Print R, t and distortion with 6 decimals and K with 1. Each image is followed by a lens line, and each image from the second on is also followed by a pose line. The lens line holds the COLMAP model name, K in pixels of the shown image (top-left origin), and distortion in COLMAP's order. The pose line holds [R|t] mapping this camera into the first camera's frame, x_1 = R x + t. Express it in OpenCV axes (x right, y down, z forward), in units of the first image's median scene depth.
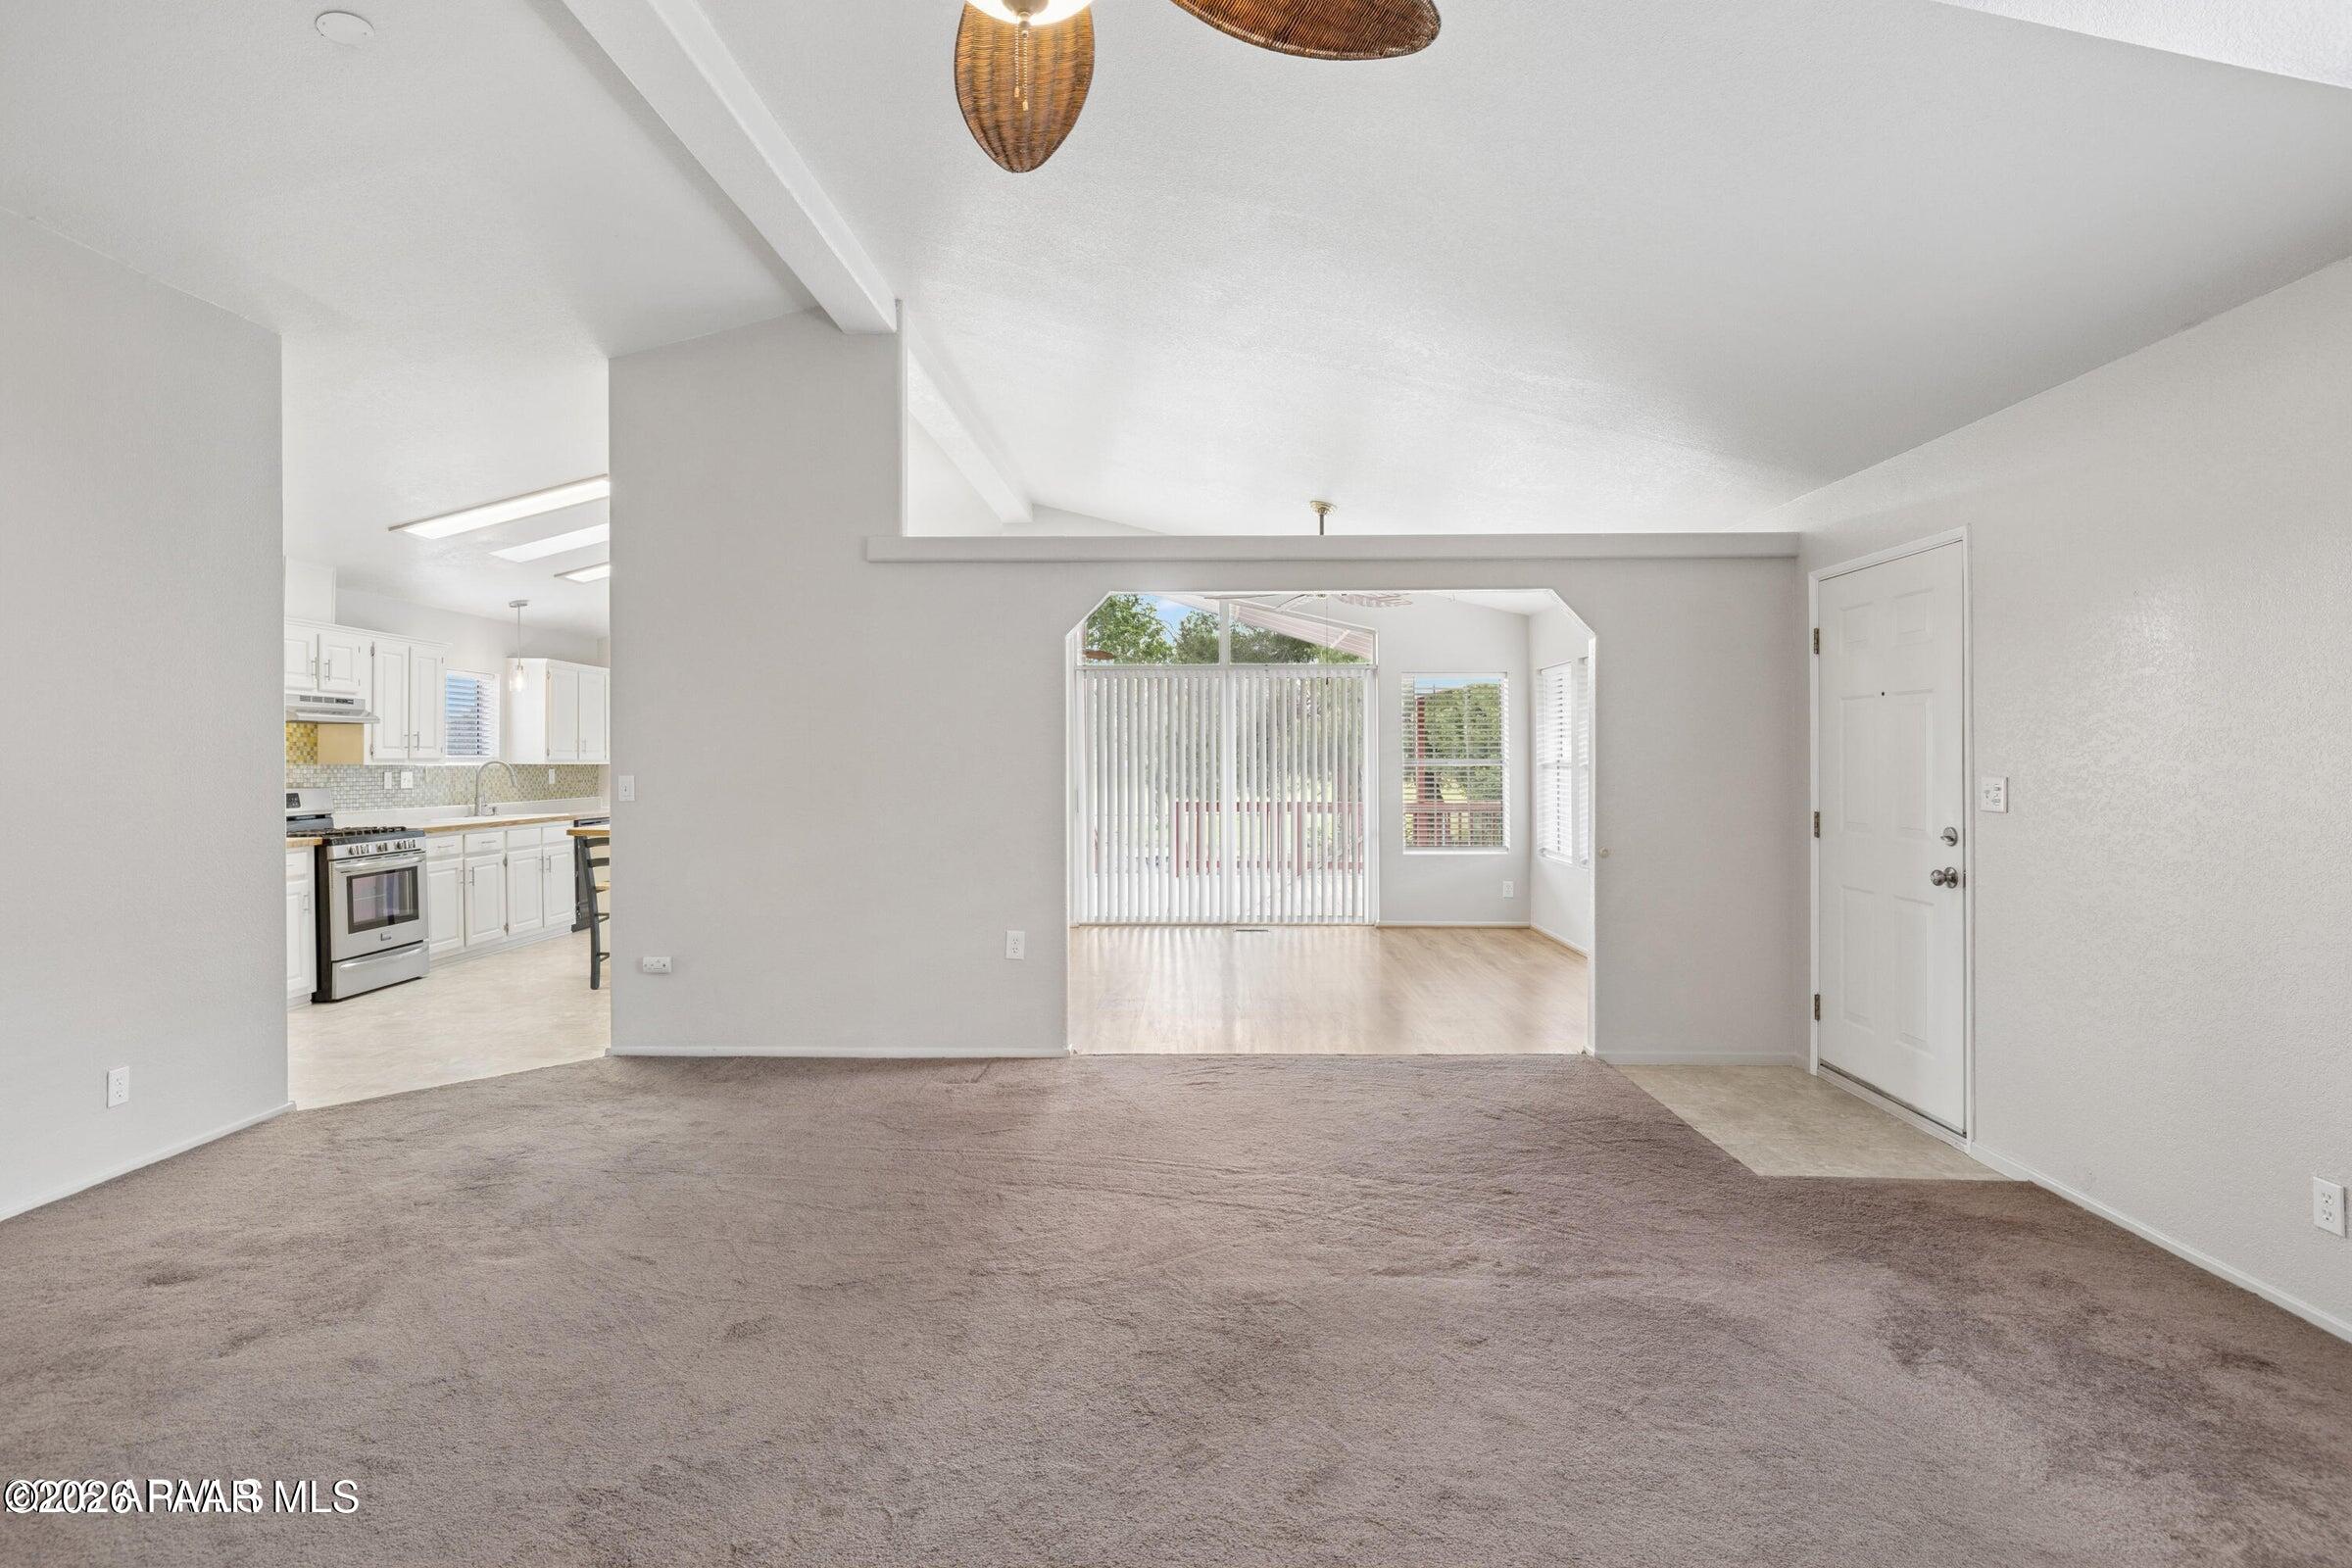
lens RADIAL K [[1155.2, 0, 1180.5], [0, 1155.2, 760.7], [0, 0, 1]] dist [0.000976, 0.001890]
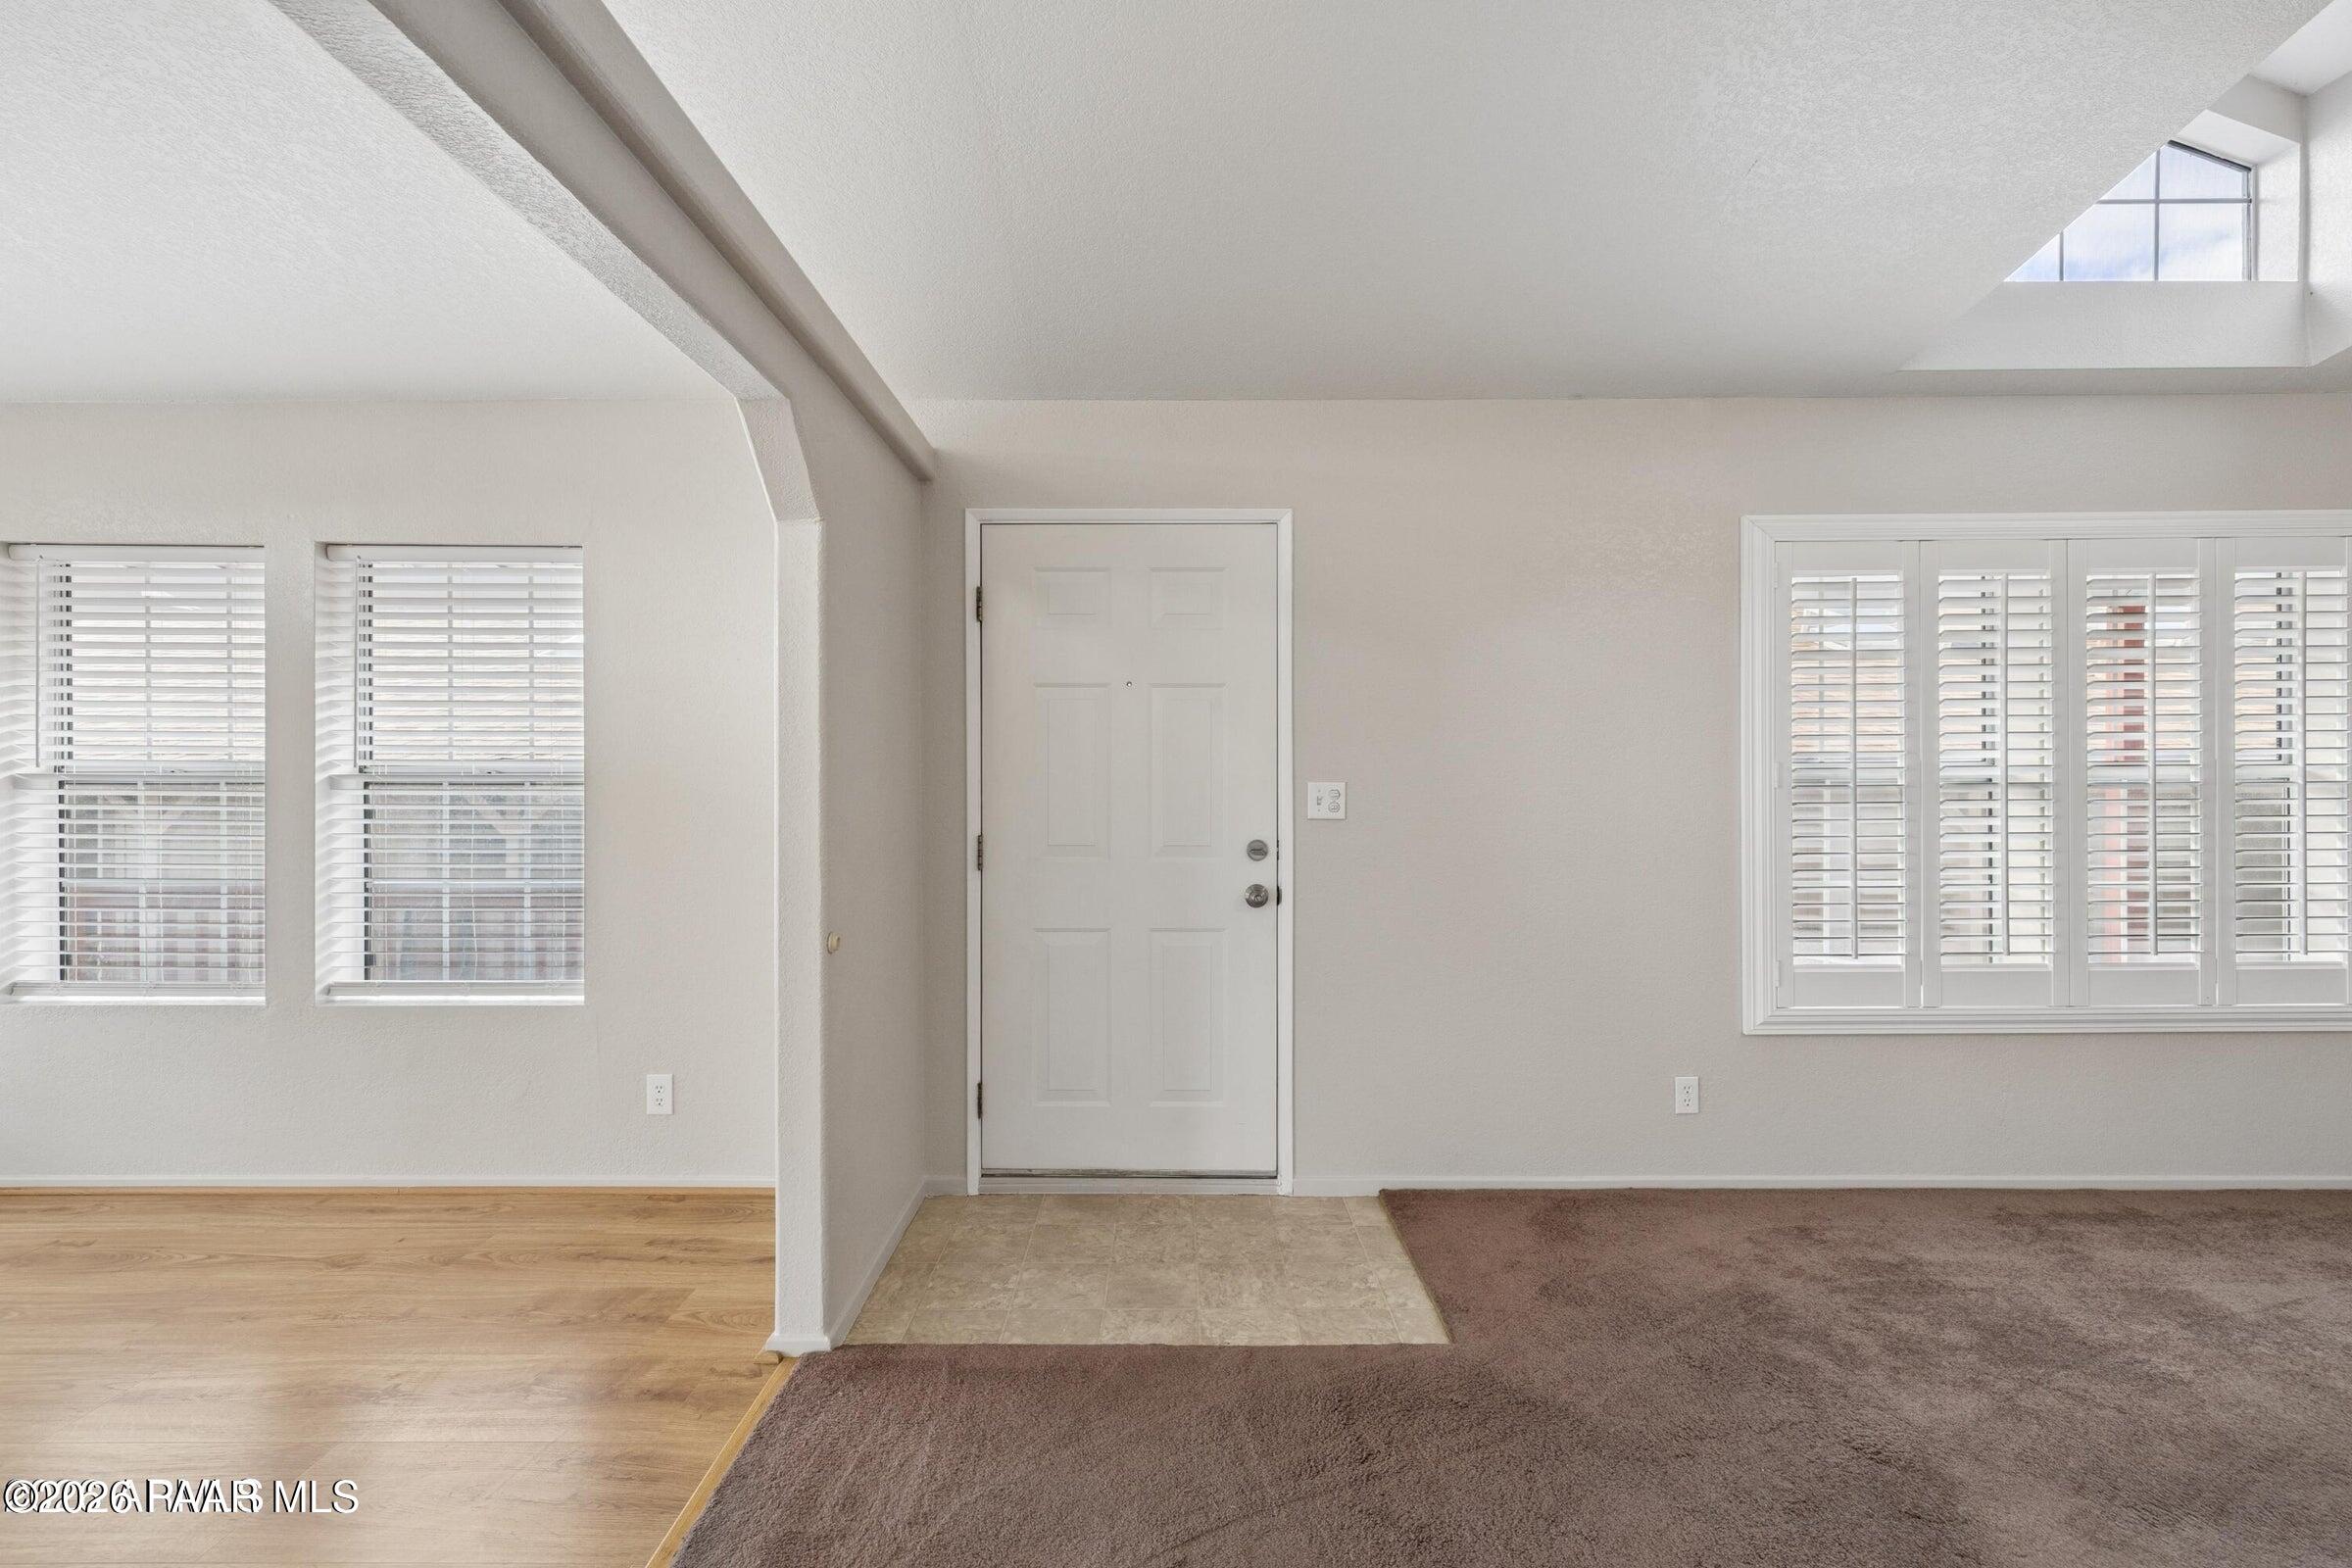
lens RADIAL K [[994.5, 0, 1167.6], [0, 994.5, 761.2], [0, 0, 1]] dist [-0.000055, 0.000129]
pose [[-0.019553, 0.004946, 0.999797, -0.107160], [0.001486, 0.999987, -0.004918, 0.000159], [-0.999808, 0.001389, -0.019560, 1.097933]]
